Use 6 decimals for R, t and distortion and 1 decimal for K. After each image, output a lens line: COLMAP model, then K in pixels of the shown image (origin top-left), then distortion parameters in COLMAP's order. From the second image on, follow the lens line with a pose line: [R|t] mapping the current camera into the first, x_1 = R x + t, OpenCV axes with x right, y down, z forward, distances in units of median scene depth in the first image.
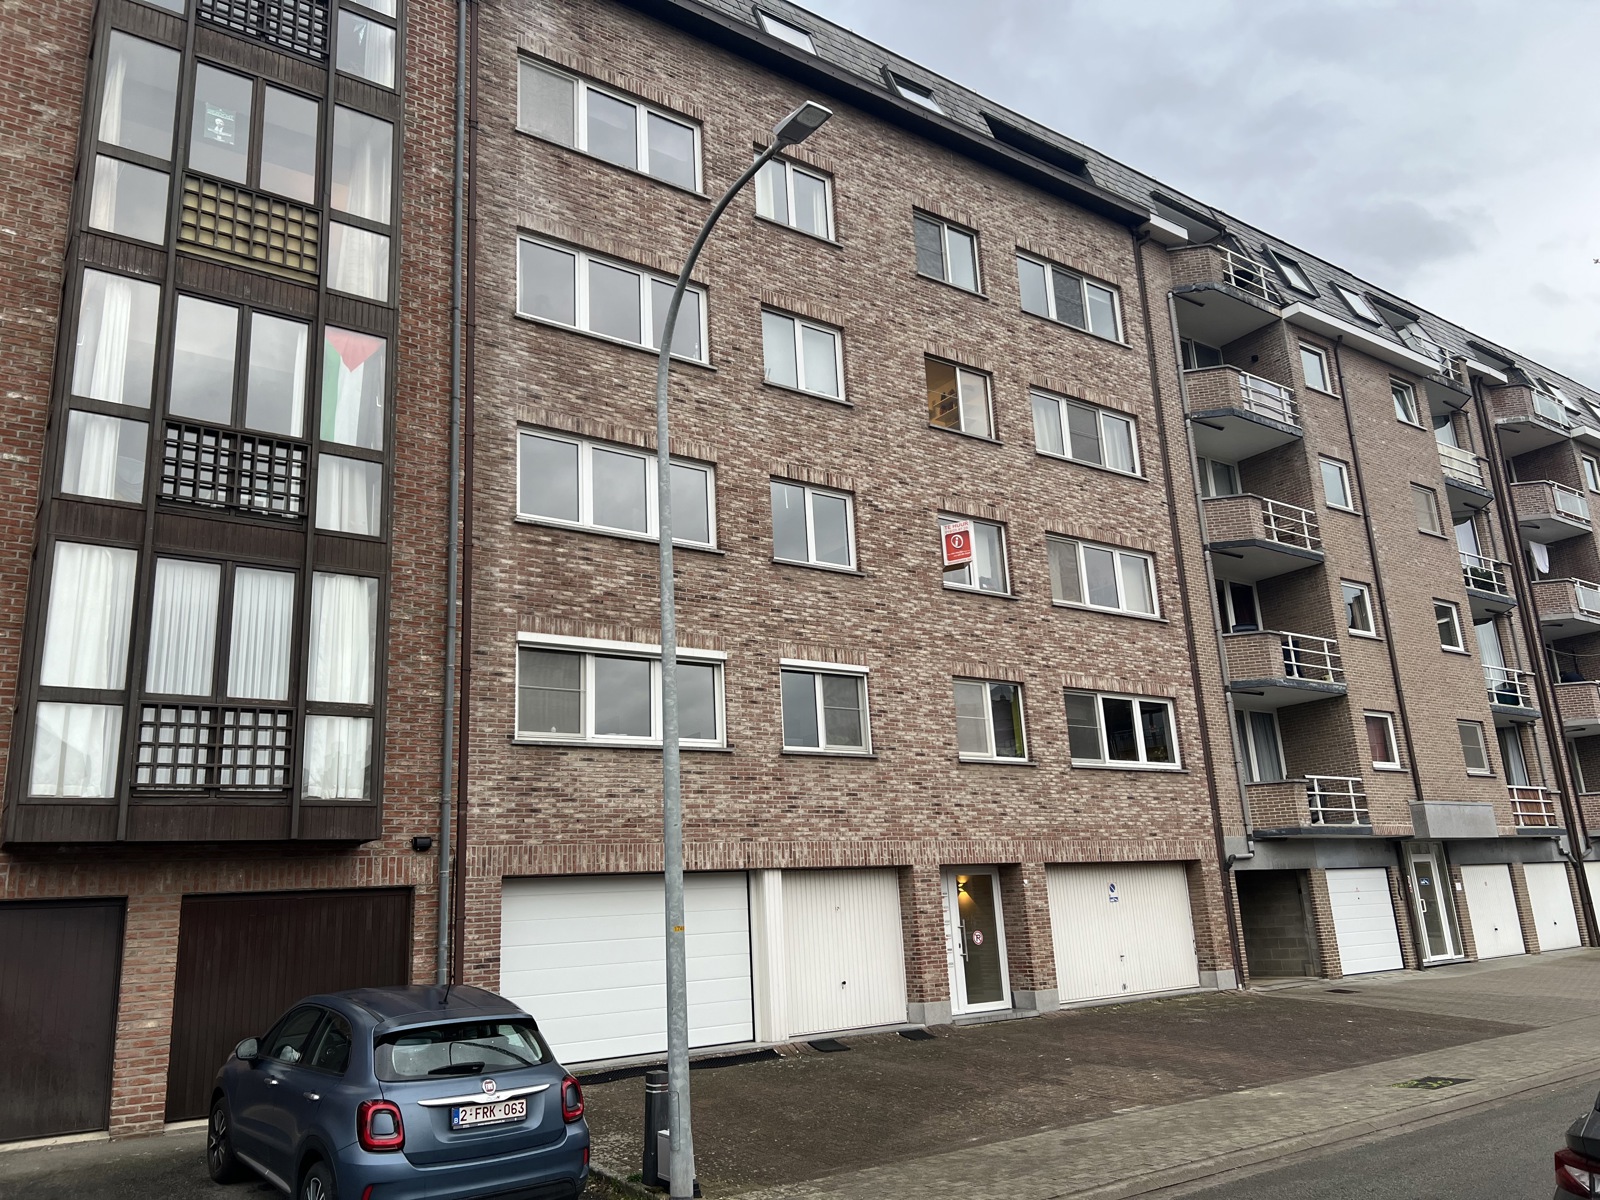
lens RADIAL K [[1204.8, 0, 798.9], [0, 1204.8, 593.5], [0, 0, 1]] dist [0.110530, -0.008479]
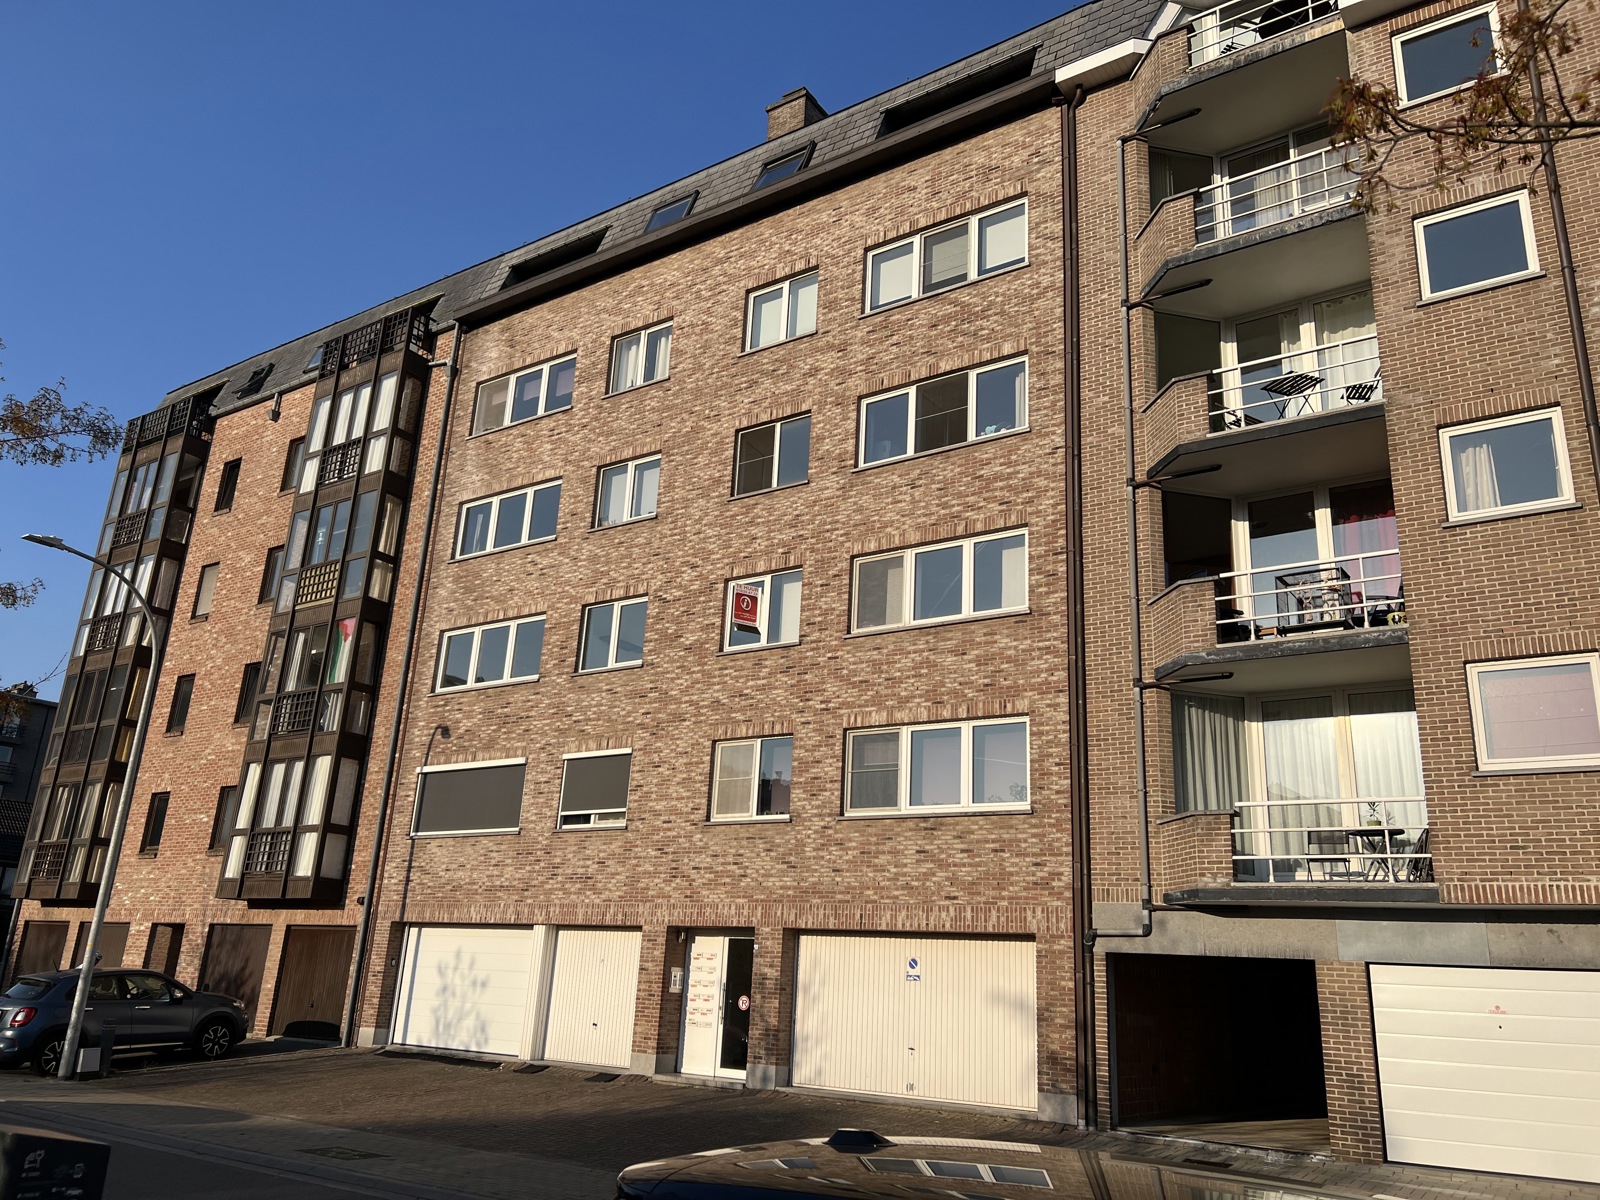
lens RADIAL K [[1204.8, 0, 802.9], [0, 1204.8, 591.3], [0, 0, 1]] dist [0.110530, -0.008479]
pose [[0.317255, -0.223819, -0.921550, 1.141864], [0.180770, 0.968205, -0.172918, 0.137946], [0.930952, -0.111730, 0.347628, 0.733372]]
